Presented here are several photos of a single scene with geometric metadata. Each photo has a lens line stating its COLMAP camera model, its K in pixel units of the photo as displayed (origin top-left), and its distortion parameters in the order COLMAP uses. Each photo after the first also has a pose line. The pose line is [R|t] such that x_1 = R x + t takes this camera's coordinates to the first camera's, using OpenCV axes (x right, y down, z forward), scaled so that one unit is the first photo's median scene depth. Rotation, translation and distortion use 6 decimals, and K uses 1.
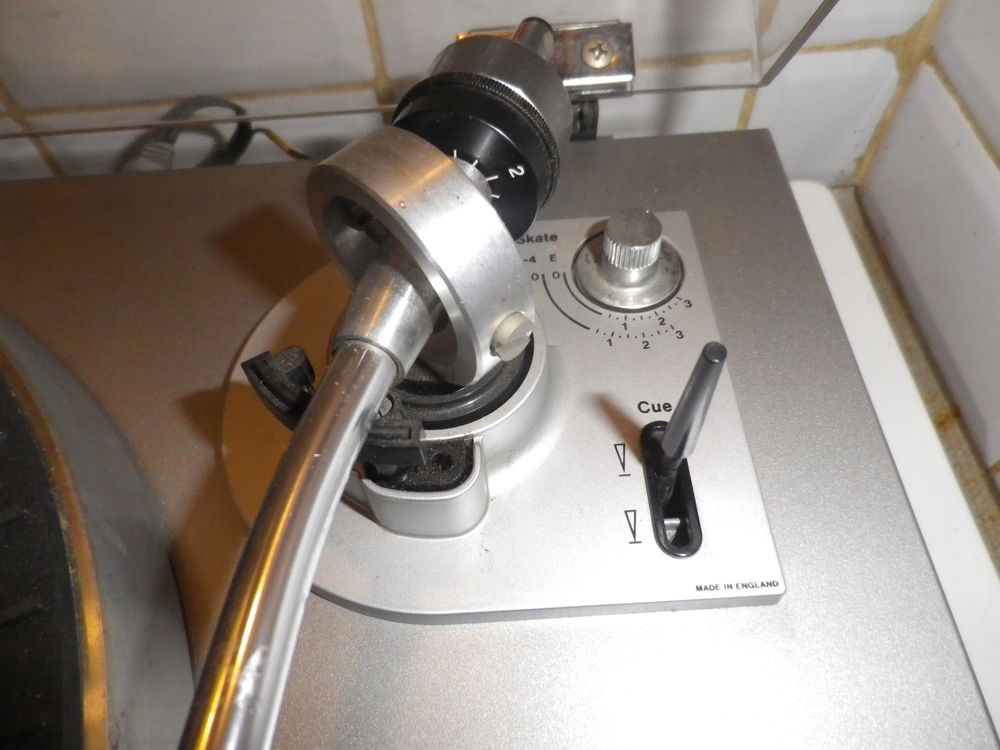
lens RADIAL K [[753.7, 0, 500.0], [0, 753.7, 375.0], [0, 0, 1]] dist [0.009062, 0.009617]
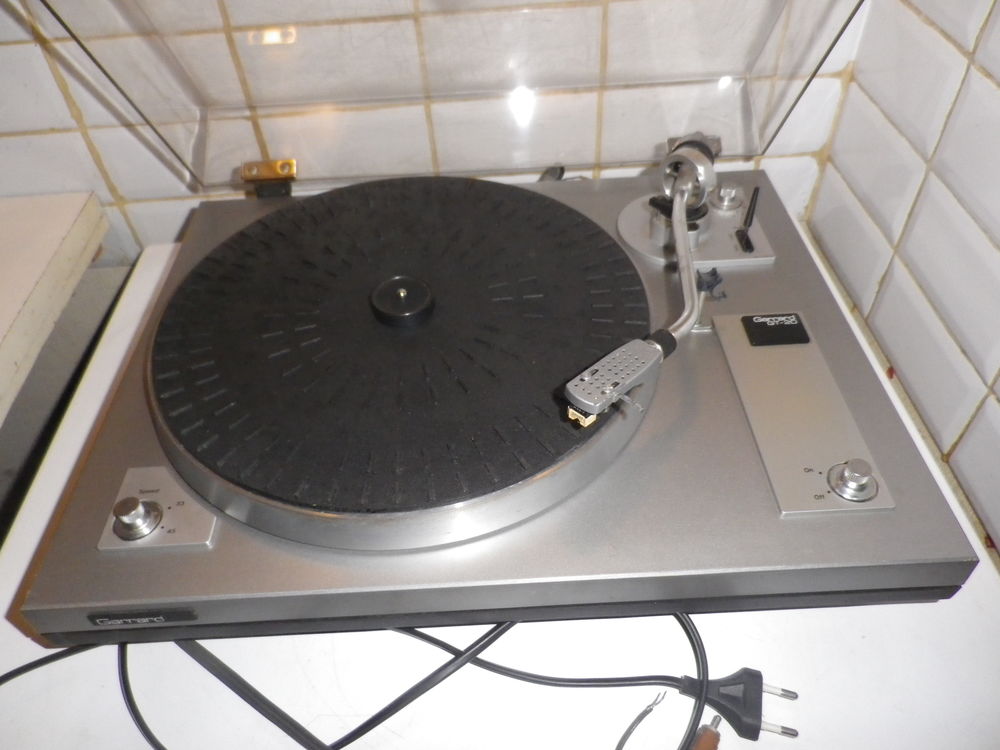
lens RADIAL K [[753.7, 0, 500.0], [0, 753.7, 375.0], [0, 0, 1]] dist [0.009062, 0.009617]
pose [[0.999954, 0.009431, -0.001539, -0.817003], [-0.009552, 0.982007, -0.188601, 1.254624], [-0.000267, 0.188607, 0.982053, -2.146875]]
